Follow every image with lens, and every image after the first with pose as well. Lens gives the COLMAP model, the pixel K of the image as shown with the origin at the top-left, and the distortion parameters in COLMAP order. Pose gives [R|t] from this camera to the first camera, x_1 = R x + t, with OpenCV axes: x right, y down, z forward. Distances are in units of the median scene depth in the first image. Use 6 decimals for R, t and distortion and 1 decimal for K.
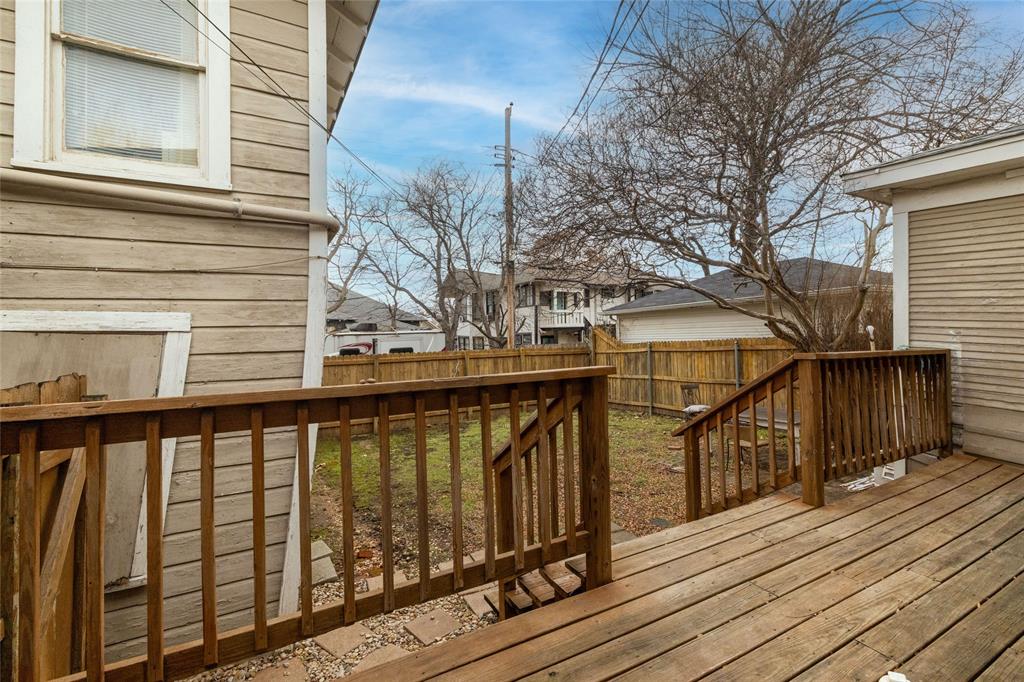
lens RADIAL K [[458.8, 0, 512.8], [0, 458.8, 325.8], [0, 0, 1]] dist [-0.001133, 0.000113]
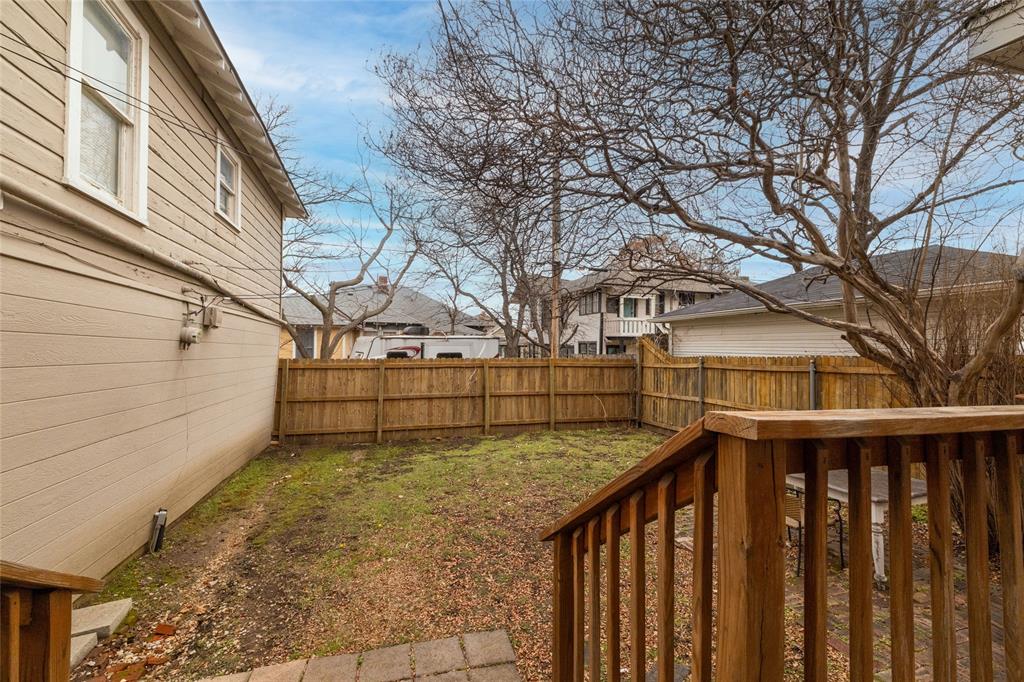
lens RADIAL K [[439.0, 0, 508.0], [0, 439.0, 340.8], [0, 0, 1]] dist [-0.000583, 0.000727]
pose [[0.973008, 0.028482, -0.229008, 0.126978], [-0.024668, 0.999506, 0.019497, 0.001296], [0.229450, -0.013321, 0.973229, 0.152870]]
